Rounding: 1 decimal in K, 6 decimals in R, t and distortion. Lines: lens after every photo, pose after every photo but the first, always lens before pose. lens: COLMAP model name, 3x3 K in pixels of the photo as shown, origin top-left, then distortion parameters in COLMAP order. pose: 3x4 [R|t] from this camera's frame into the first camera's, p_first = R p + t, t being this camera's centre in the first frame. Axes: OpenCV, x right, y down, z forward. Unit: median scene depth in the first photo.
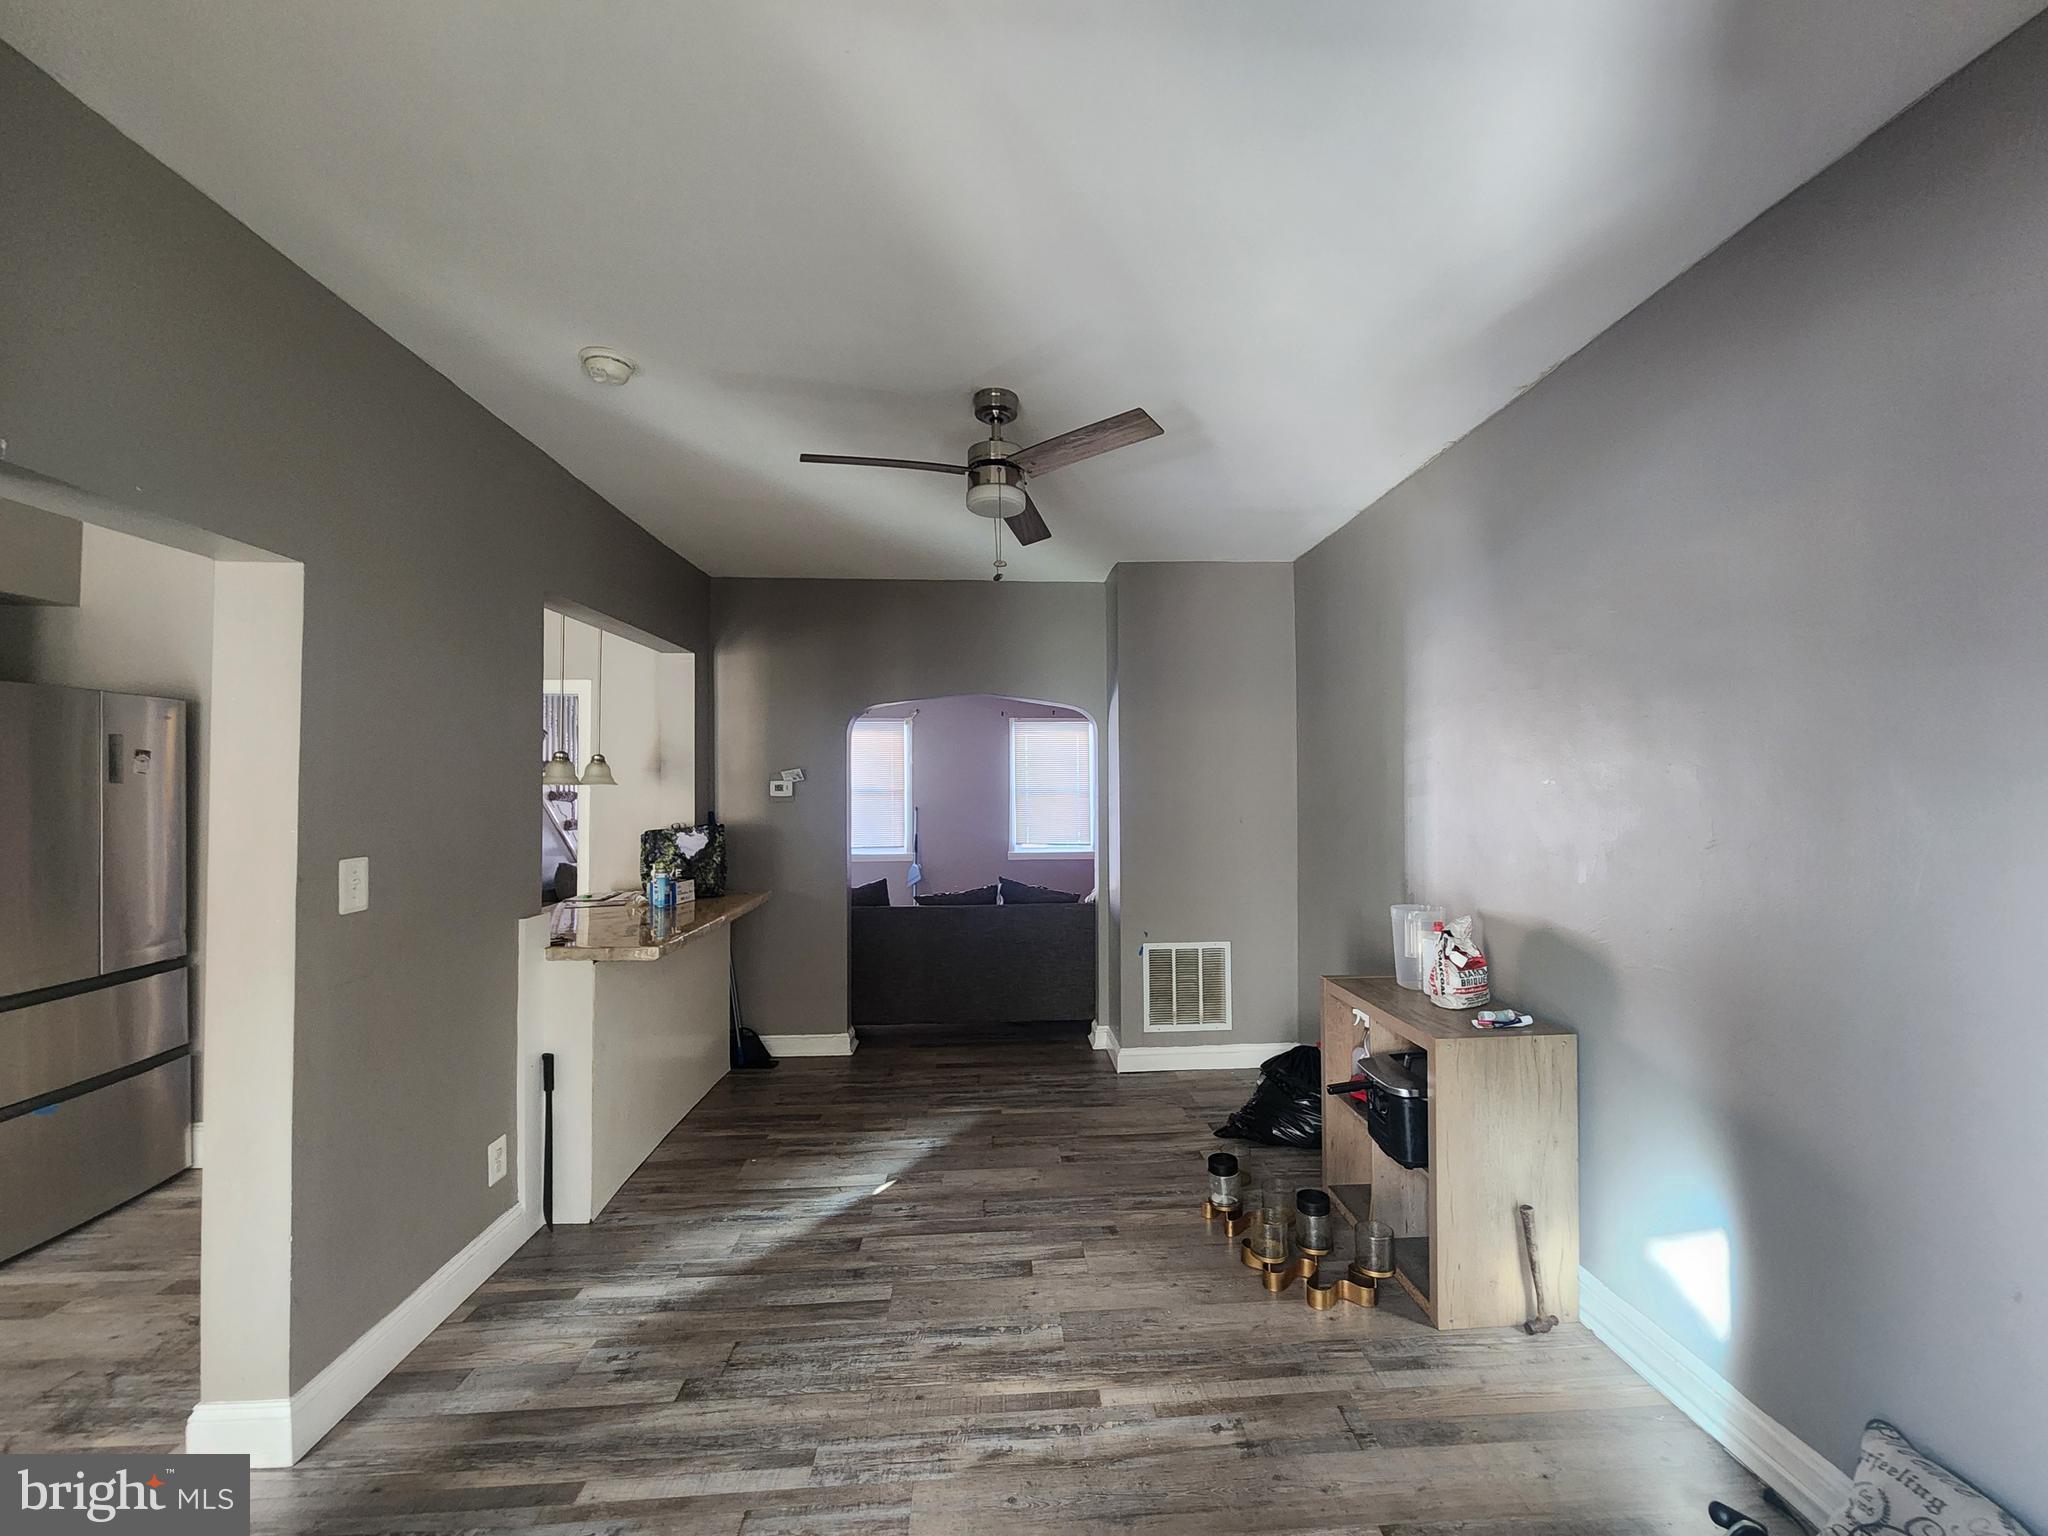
lens RADIAL K [[849.0, 0, 1024.0], [0, 849.0, 768.0], [0, 0, 1]] dist [0.000345, 0.000001]
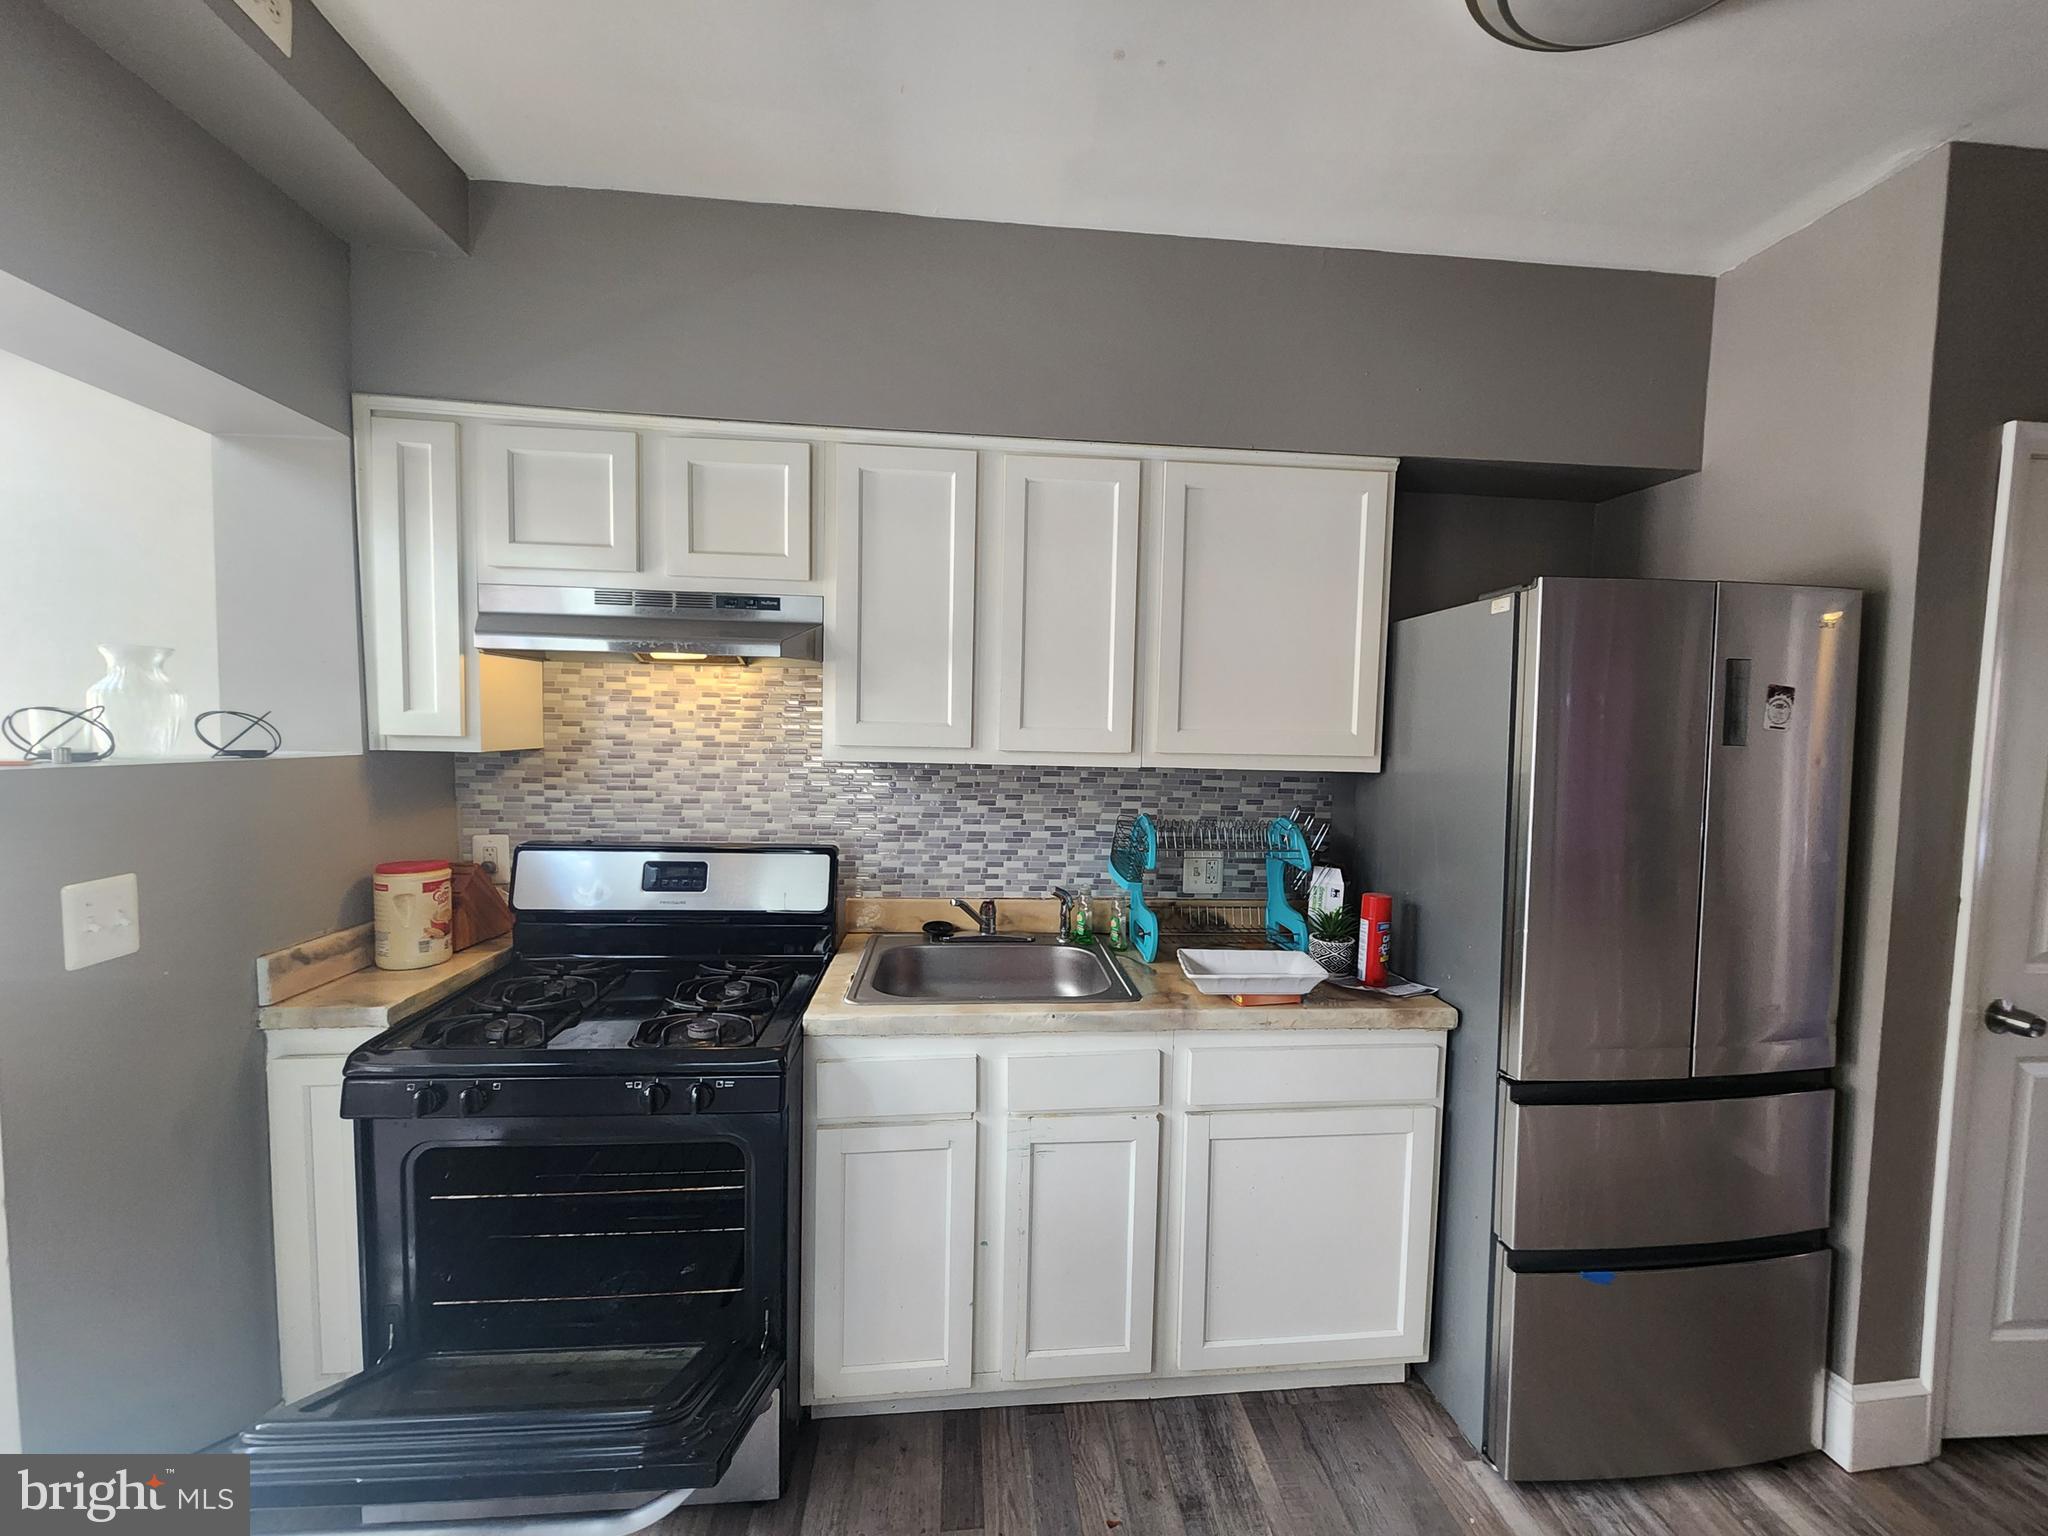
lens RADIAL K [[835.6, 0, 1034.2], [0, 835.6, 775.1], [0, 0, 1]] dist [0.001000, 0.000419]
pose [[0.041003, 0.054386, -0.997678, -0.505900], [-0.007464, 0.998506, 0.054125, 0.010302], [0.999131, 0.005227, 0.041348, 0.486969]]
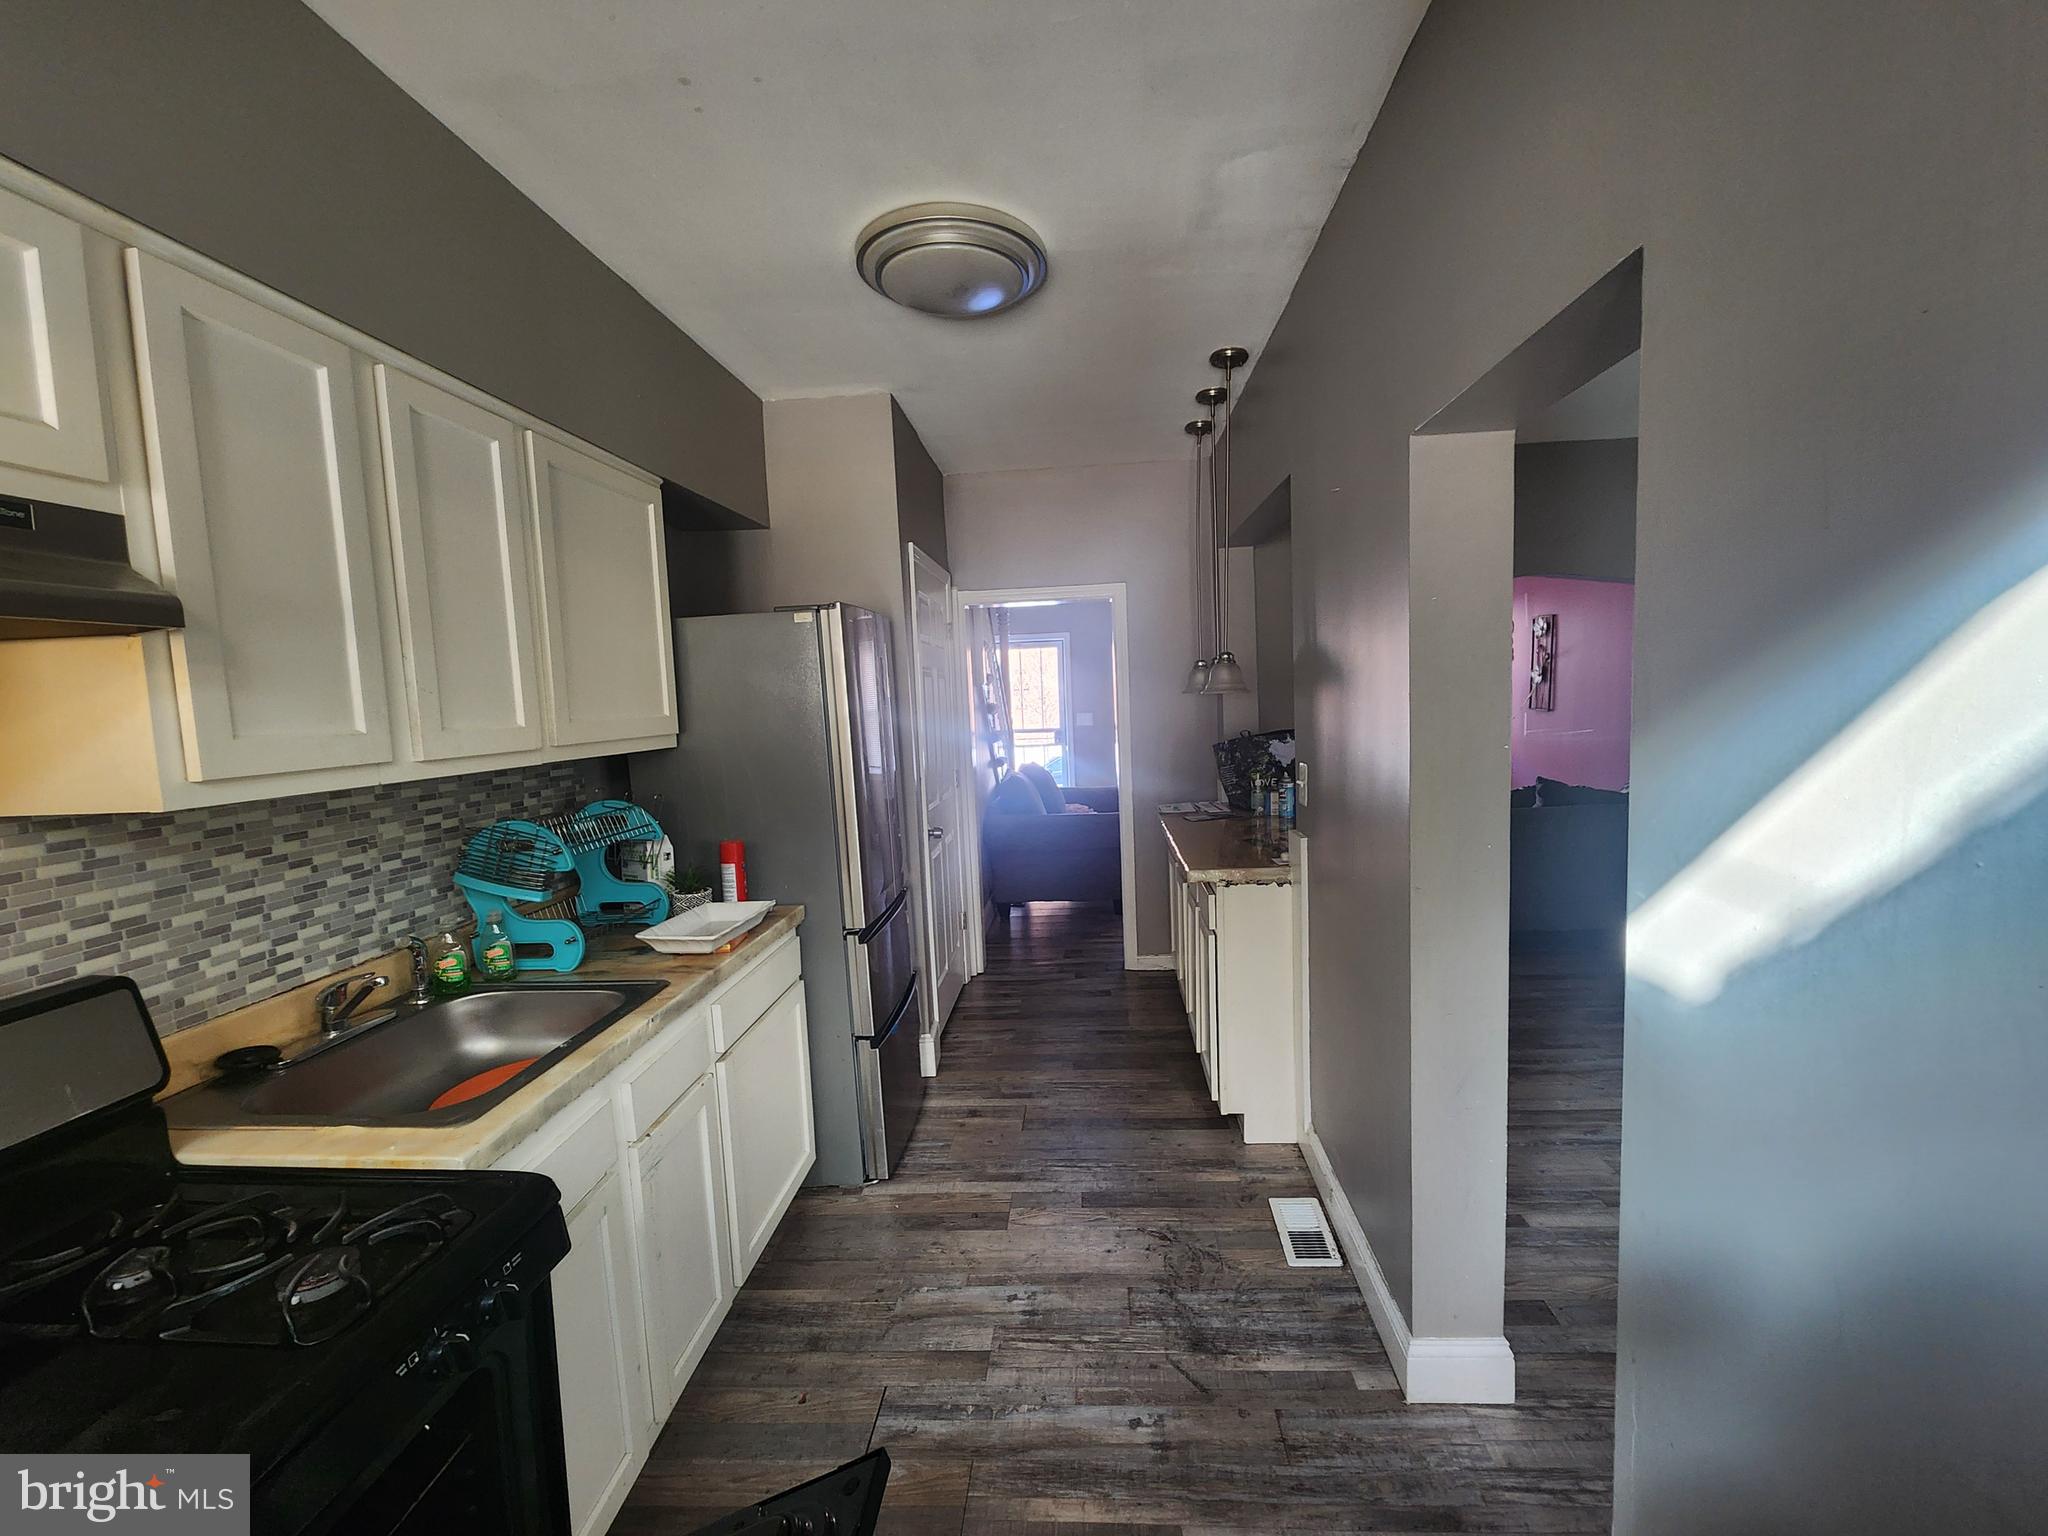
lens RADIAL K [[835.6, 0, 1034.2], [0, 835.6, 775.1], [0, 0, 1]] dist [0.001000, 0.000419]
pose [[0.990538, -0.033647, -0.133048, -0.727537], [0.048650, 0.992610, 0.111173, -0.002072], [0.128324, -0.116594, 0.984855, 0.059014]]
